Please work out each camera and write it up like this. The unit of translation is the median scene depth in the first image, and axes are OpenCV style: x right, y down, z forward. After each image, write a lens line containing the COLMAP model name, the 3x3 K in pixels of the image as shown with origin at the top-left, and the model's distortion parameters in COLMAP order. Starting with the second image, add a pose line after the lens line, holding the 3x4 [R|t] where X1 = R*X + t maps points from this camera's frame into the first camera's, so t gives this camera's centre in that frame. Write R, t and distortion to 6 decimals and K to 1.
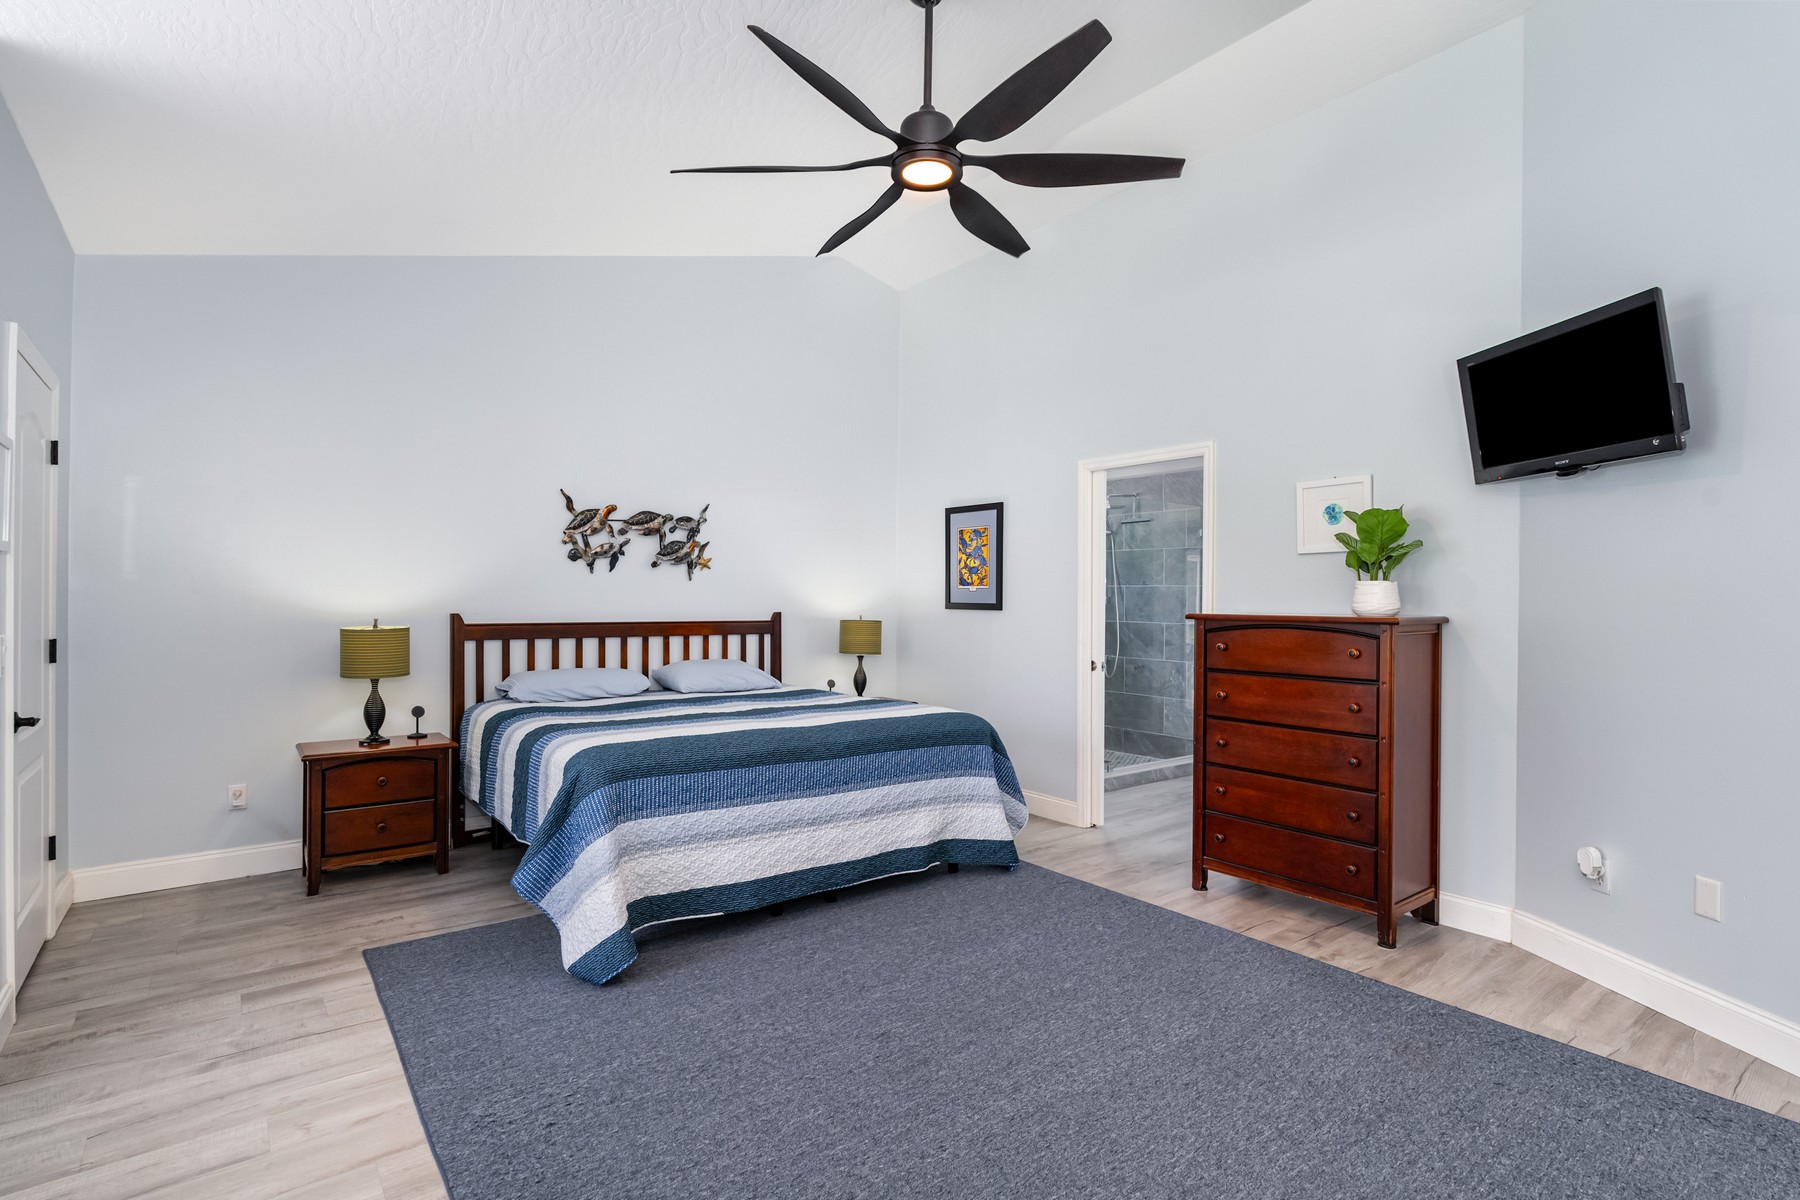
lens RADIAL K [[875.6, 0, 900.0], [0, 875.6, 600.0], [0, 0, 1]] dist [0.000682, 0.000262]
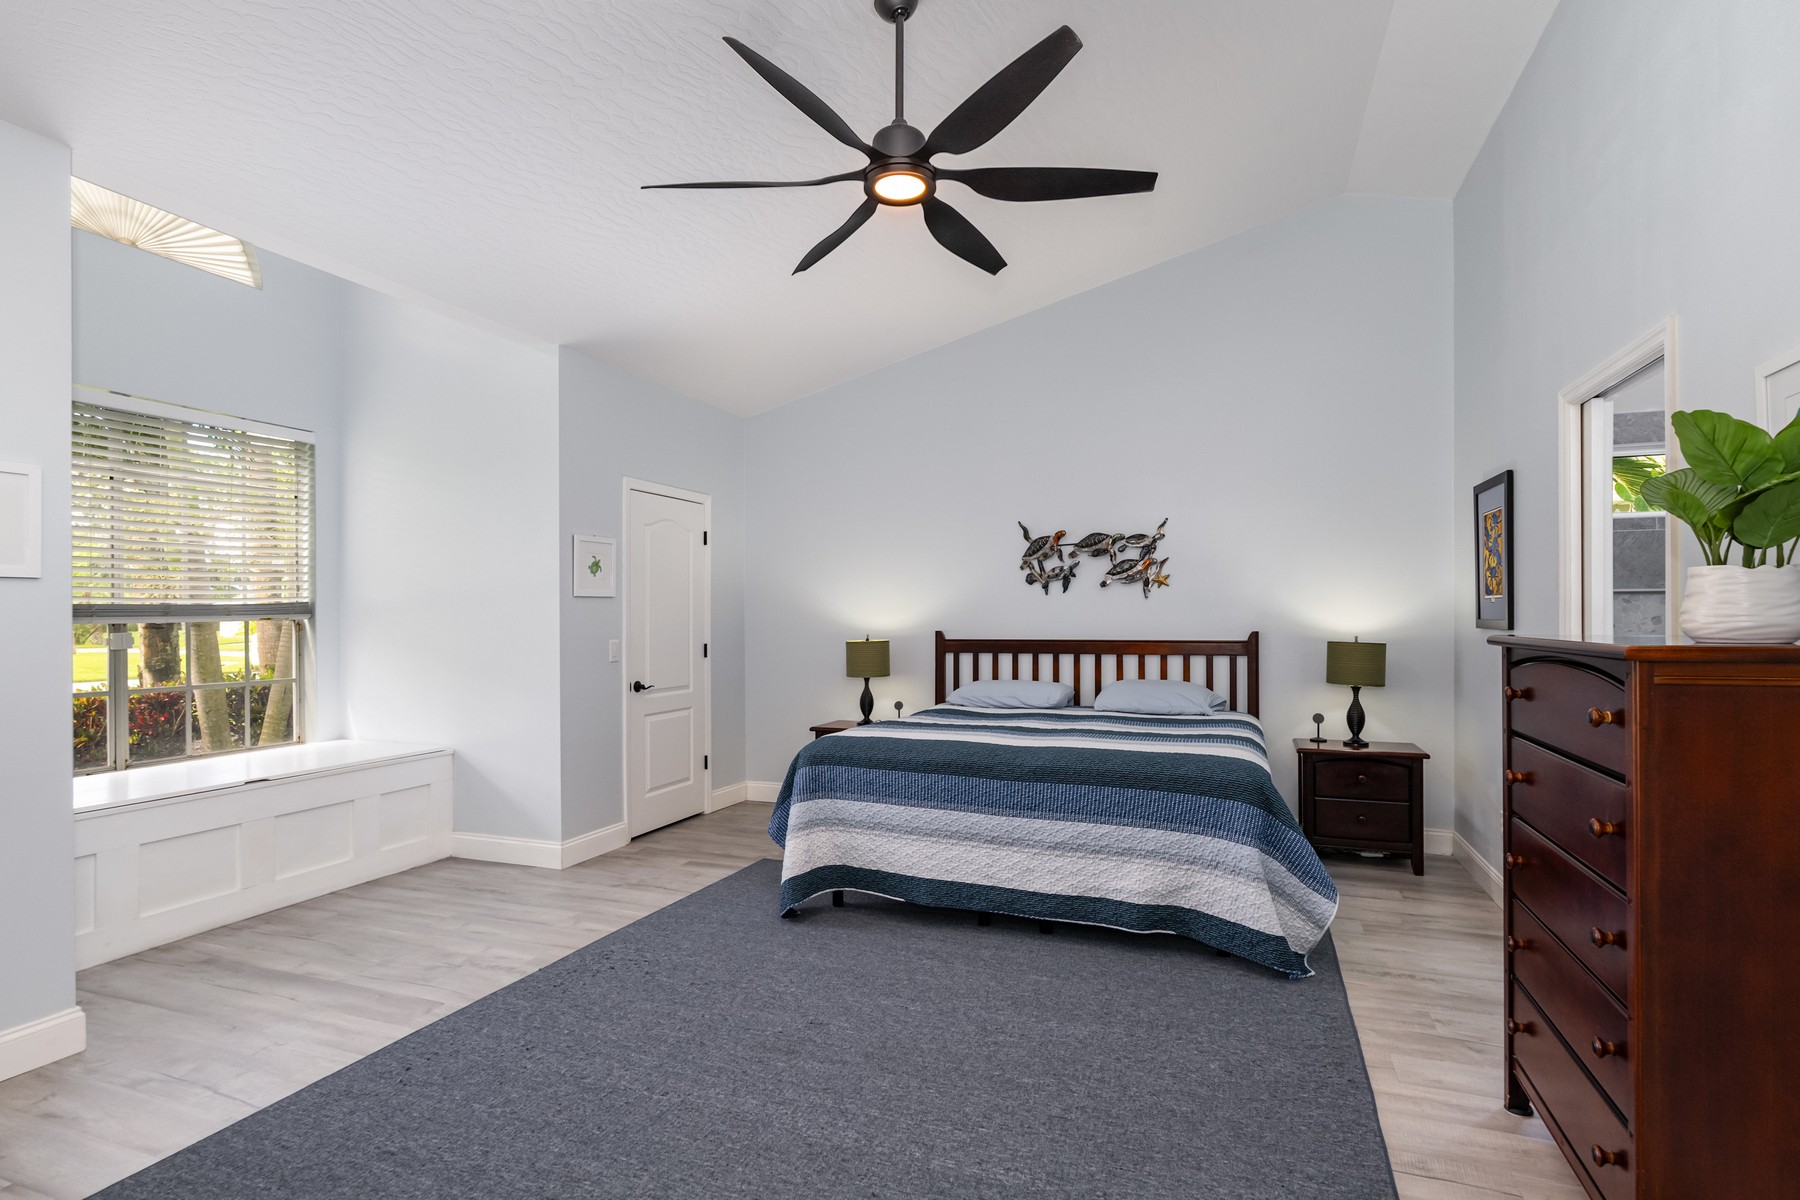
lens RADIAL K [[878.3, 0, 901.1], [0, 878.3, 615.6], [0, 0, 1]] dist [-0.000595, 0.000134]
pose [[0.521476, -0.010362, -0.853203, 0.494441], [0.006292, 0.999946, -0.008299, 0.003443], [0.853243, -0.001041, 0.521513, 0.272717]]
